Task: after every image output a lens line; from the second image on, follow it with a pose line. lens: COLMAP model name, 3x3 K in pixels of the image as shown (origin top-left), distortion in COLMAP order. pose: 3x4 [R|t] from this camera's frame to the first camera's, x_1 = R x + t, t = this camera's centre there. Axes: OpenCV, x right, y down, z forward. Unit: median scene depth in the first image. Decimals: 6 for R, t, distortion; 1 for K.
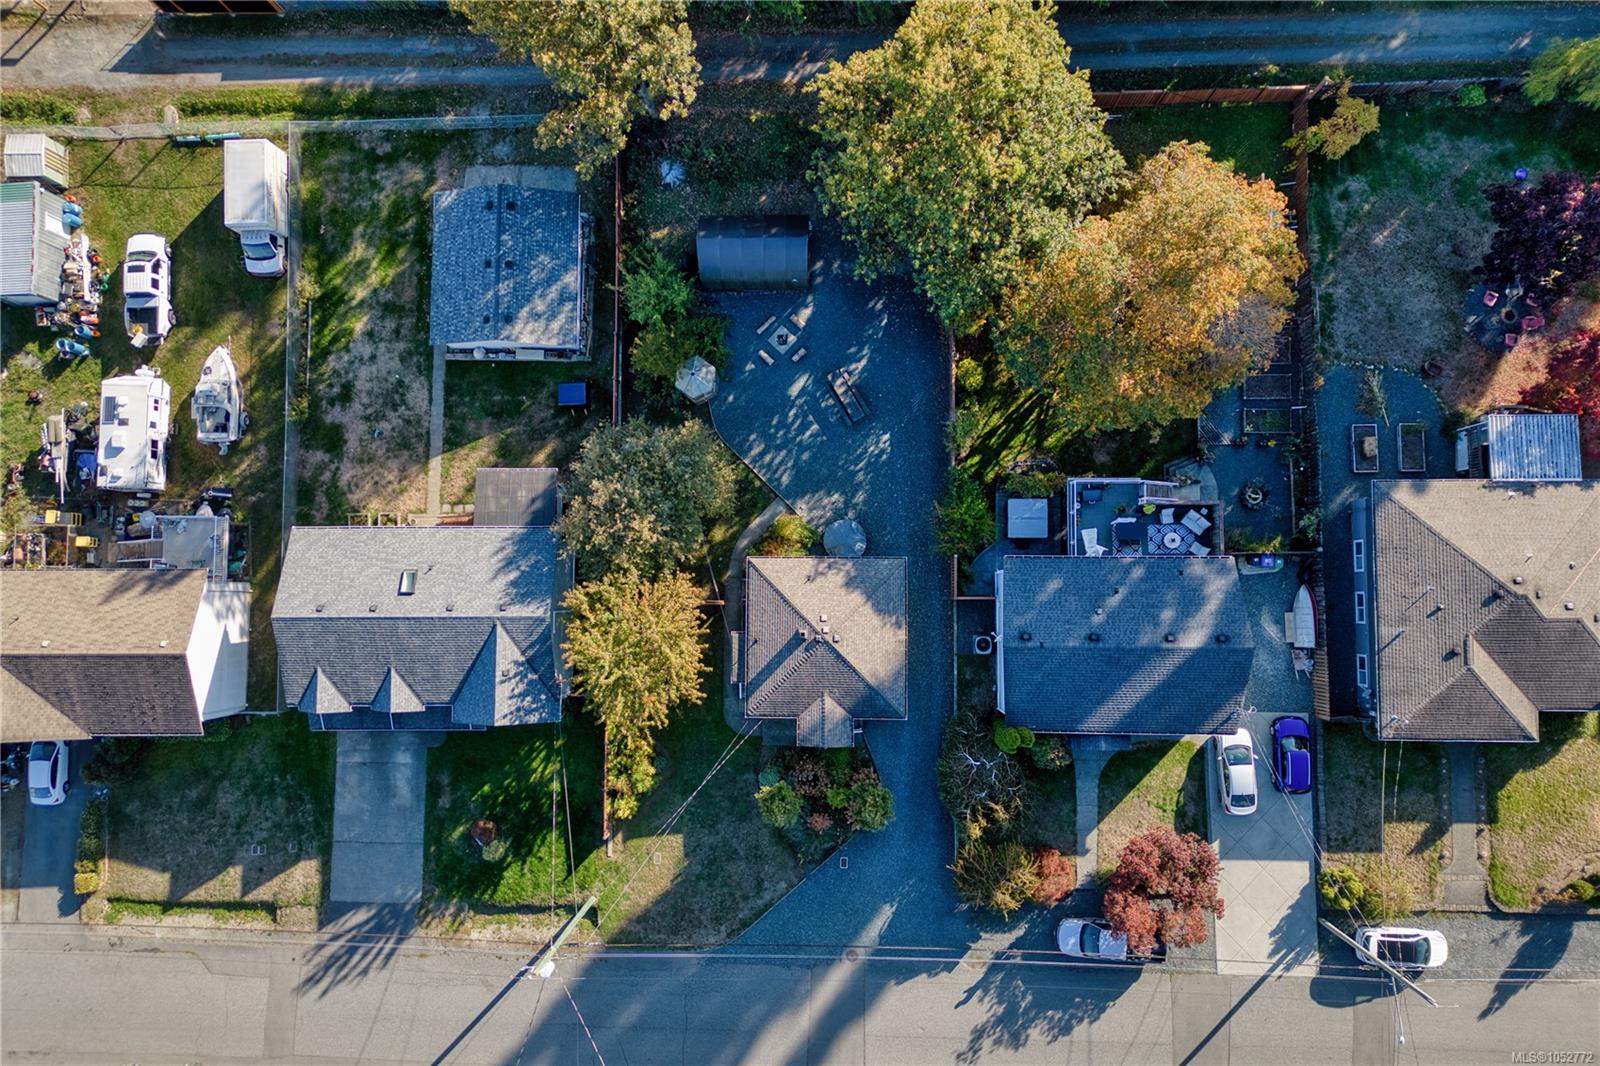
lens RADIAL K [[1116.1, 0, 785.9], [0, 1116.1, 518.9], [0, 0, 1]] dist [0.046504, -0.029576]
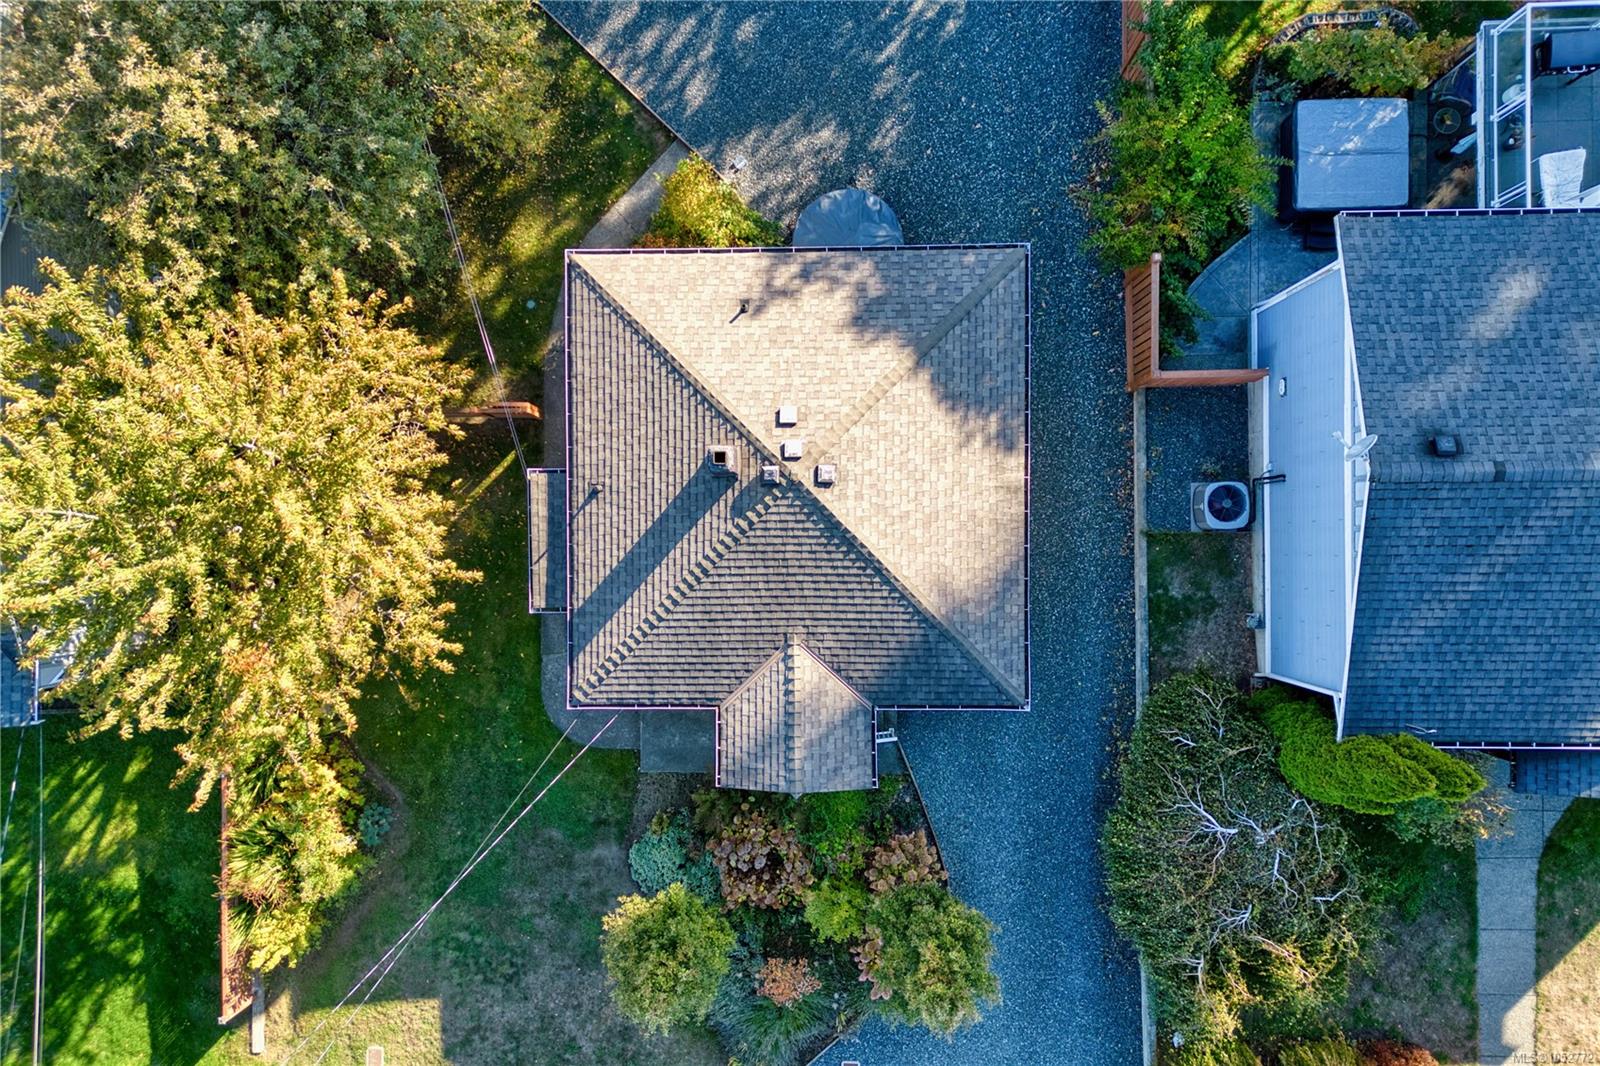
lens RADIAL K [[1116.1, 0, 794.5], [0, 1116.1, 539.6], [0, 0, 1]] dist [0.046504, -0.029576]
pose [[0.999926, -0.009385, 0.007752, 0.031520], [0.008842, 0.997696, 0.067269, 0.099027], [-0.008365, -0.067196, 0.997705, 0.636614]]
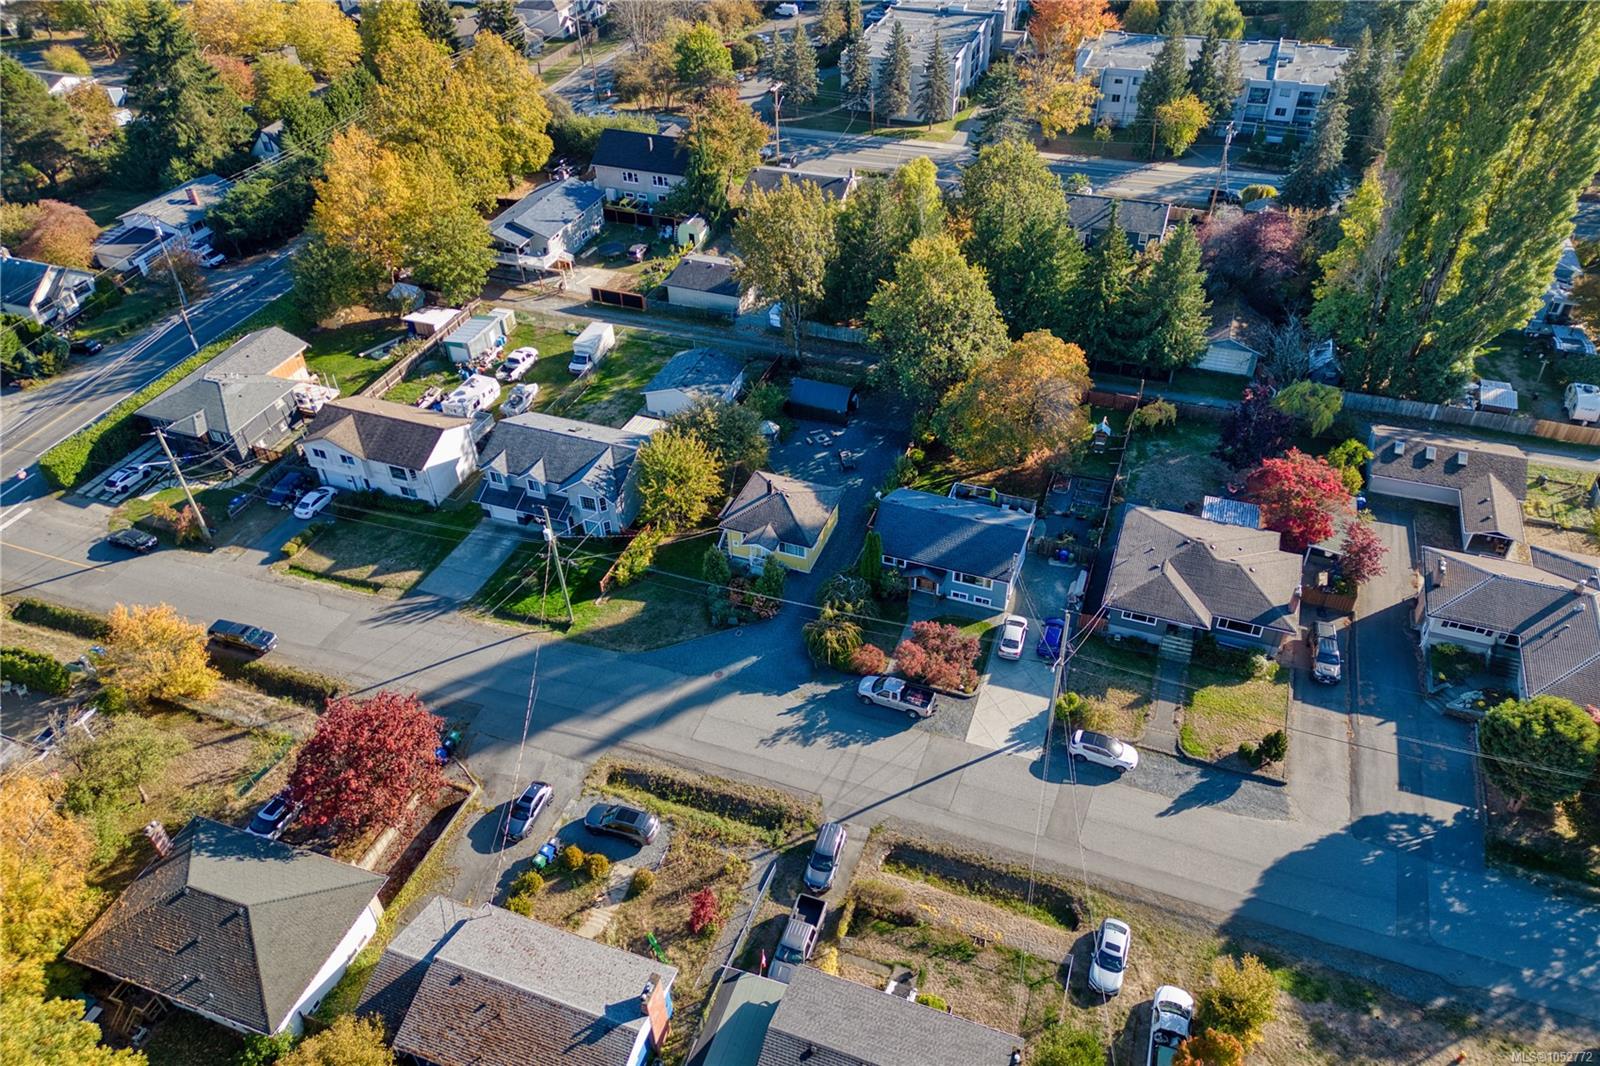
lens RADIAL K [[1116.1, 0, 792.8], [0, 1116.1, 522.5], [0, 0, 1]] dist [0.046504, -0.029576]
pose [[0.934412, 0.234100, -0.268462, 0.480263], [-0.356008, 0.638166, -0.682643, 1.197030], [0.011517, 0.733444, 0.679652, -0.087669]]
